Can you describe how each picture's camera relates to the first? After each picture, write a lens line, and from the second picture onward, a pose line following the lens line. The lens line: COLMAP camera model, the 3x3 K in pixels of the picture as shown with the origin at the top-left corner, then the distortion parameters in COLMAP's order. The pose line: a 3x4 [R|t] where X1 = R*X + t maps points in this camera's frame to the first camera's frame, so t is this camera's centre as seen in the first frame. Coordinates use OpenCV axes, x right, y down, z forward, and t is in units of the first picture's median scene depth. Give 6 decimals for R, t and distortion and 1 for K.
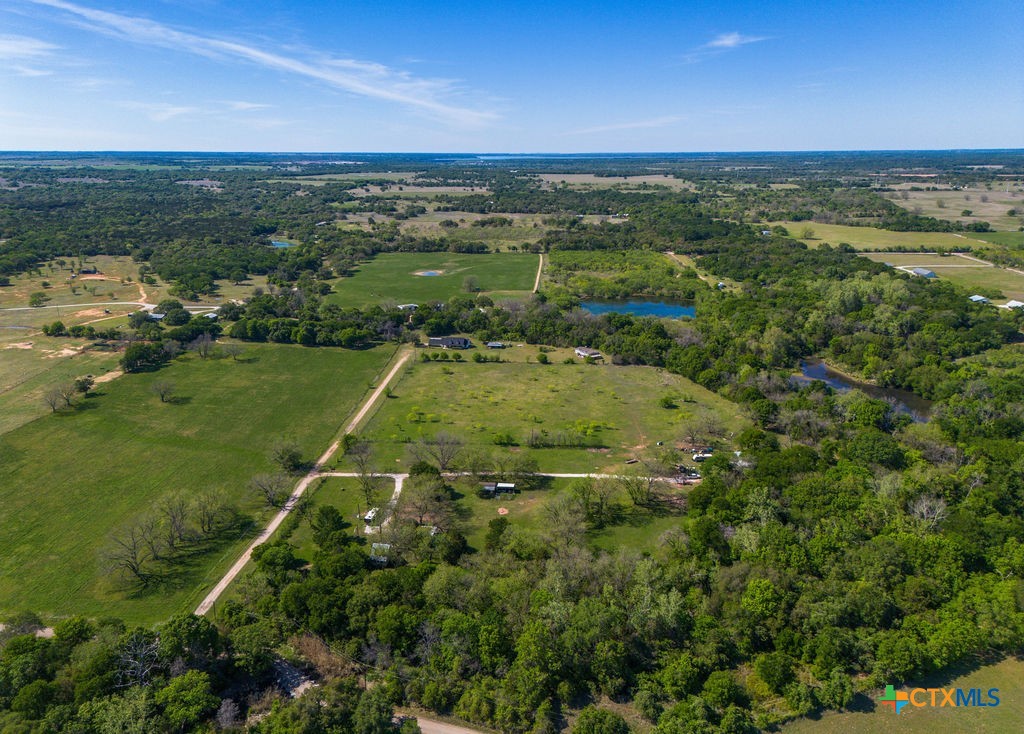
lens RADIAL K [[704.1, 0, 512.0], [0, 704.1, 367.0], [0, 0, 1]] dist [0.063091, -0.062592]
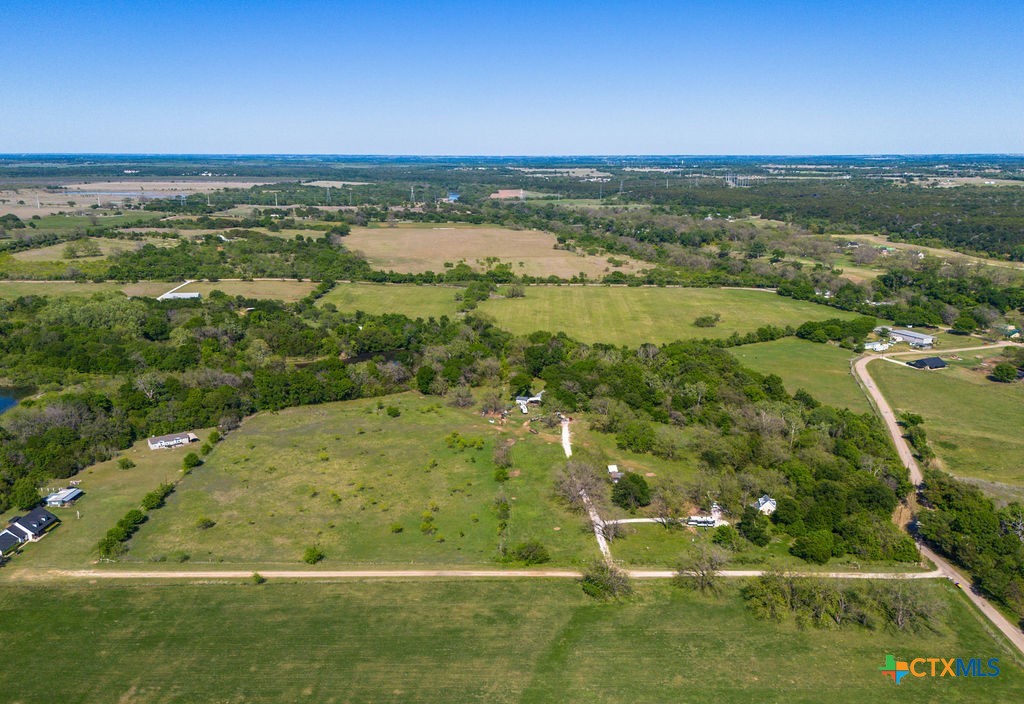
lens RADIAL K [[824.2, 0, 491.7], [0, 824.2, 351.6], [0, 0, 1]] dist [0.042900, -0.004455]
pose [[-0.079993, -0.227961, 0.970379, -1.004822], [0.290873, 0.925790, 0.241464, -0.300167], [-0.953412, 0.301572, -0.007750, 0.991624]]
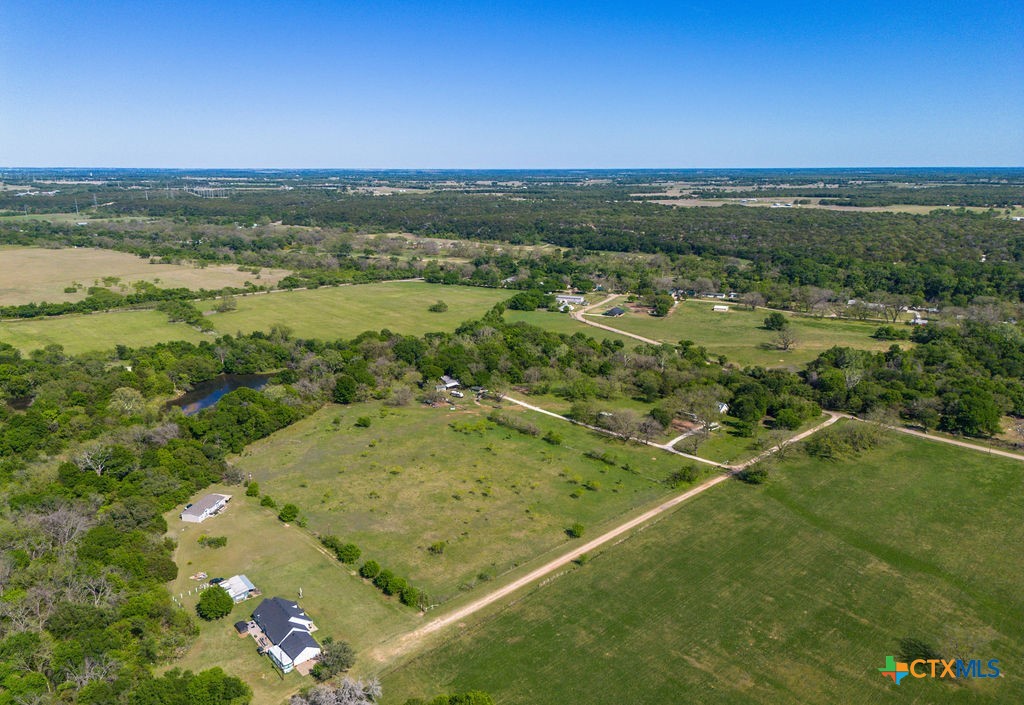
lens RADIAL K [[746.4, 0, 512.0], [0, 746.4, 352.5], [0, 0, 1]] dist [0.074460, -0.077304]
pose [[-0.747700, -0.154708, 0.645763, -0.674002], [0.197227, 0.876857, 0.438433, -0.514595], [-0.634071, 0.455178, -0.625114, 1.703595]]
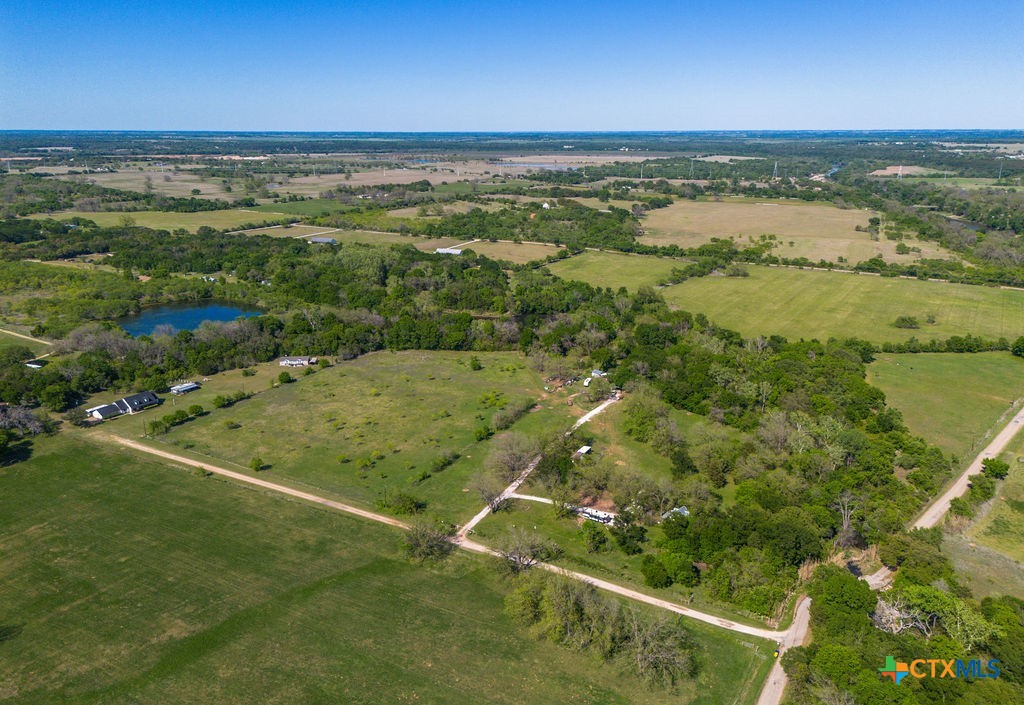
lens RADIAL K [[746.4, 0, 512.0], [0, 746.4, 352.5], [0, 0, 1]] dist [0.074460, -0.077304]
pose [[0.413058, -0.254954, 0.874289, -0.872254], [0.264861, 0.952147, 0.152525, -0.148841], [-0.871339, 0.168564, 0.460820, 0.487867]]
